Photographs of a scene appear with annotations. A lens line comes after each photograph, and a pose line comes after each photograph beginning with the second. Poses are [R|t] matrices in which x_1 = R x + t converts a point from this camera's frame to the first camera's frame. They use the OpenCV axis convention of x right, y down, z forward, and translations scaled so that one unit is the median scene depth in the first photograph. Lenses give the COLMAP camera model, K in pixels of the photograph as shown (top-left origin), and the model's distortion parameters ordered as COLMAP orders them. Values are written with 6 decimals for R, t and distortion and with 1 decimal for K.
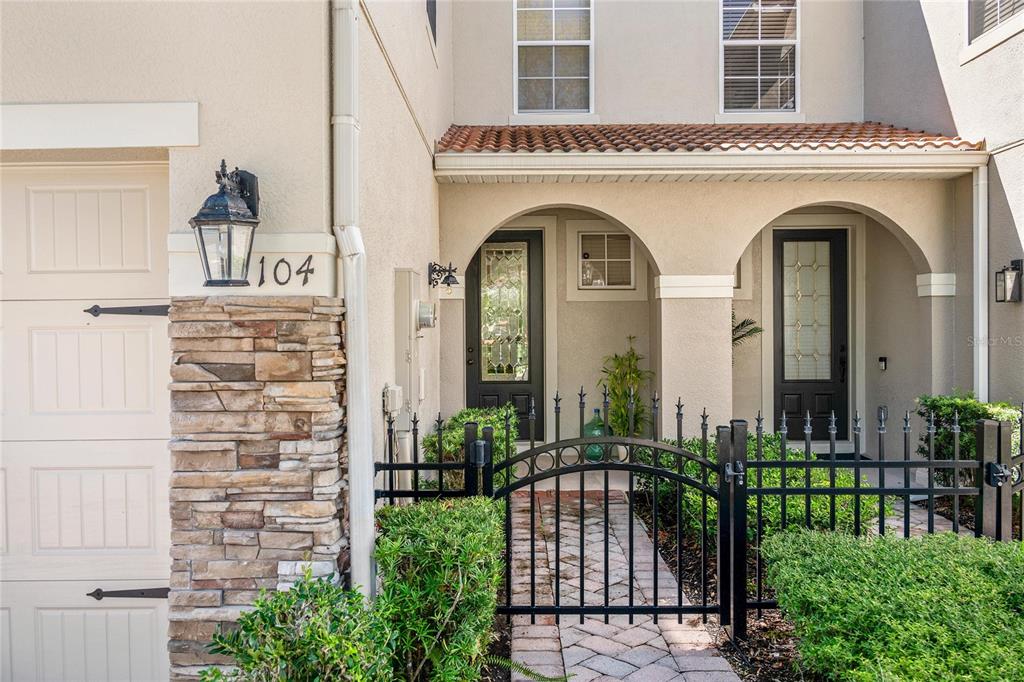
lens RADIAL K [[792.7, 0, 512.0], [0, 792.7, 341.0], [0, 0, 1]] dist [-0.002269, -0.001557]
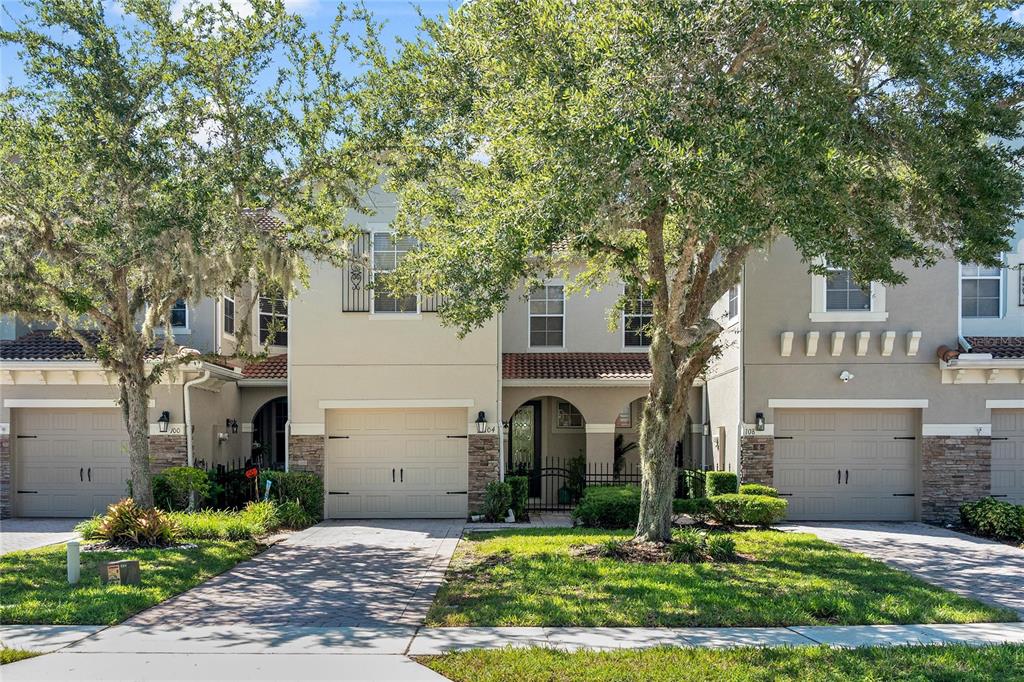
lens RADIAL K [[934.3, 0, 481.8], [0, 934.3, 469.5], [0, 0, 1]] dist [-0.000968, -0.002633]
pose [[0.999284, 0.007311, -0.037112, -0.035499], [-0.007473, 0.999963, -0.004227, 0.078863], [0.037079, 0.004501, 0.999302, -2.014346]]
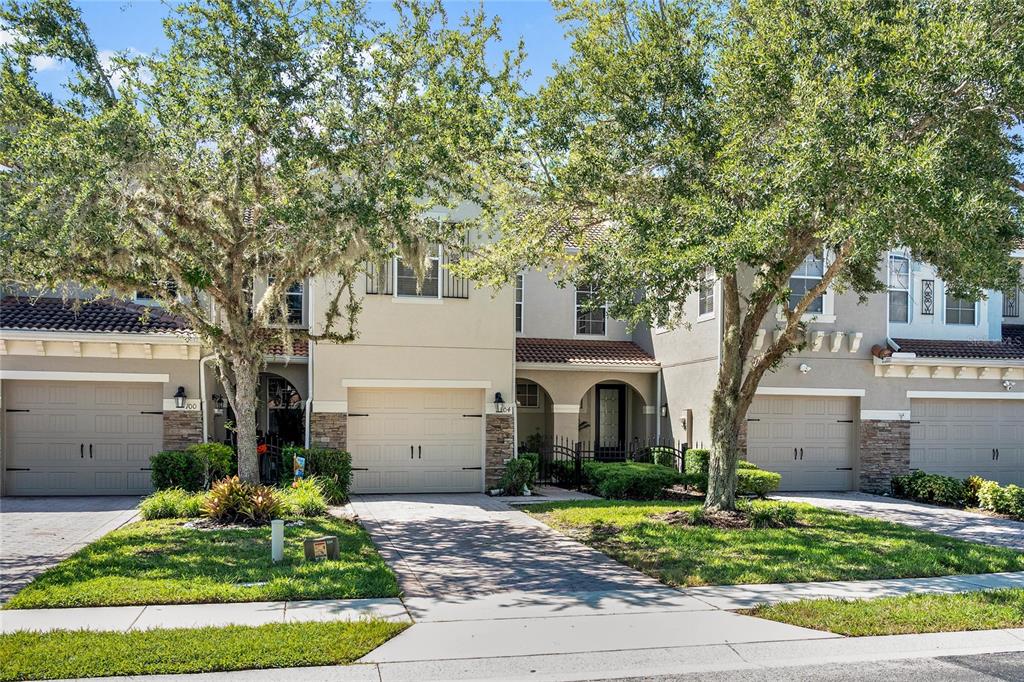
lens RADIAL K [[898.6, 0, 537.8], [0, 898.6, 444.5], [0, 0, 1]] dist [0.000037, 0.001026]
pose [[0.975072, 0.010549, 0.221637, -0.563579], [-0.009455, 0.999937, -0.005997, 0.076519], [-0.221687, 0.003752, 0.975111, -2.054529]]
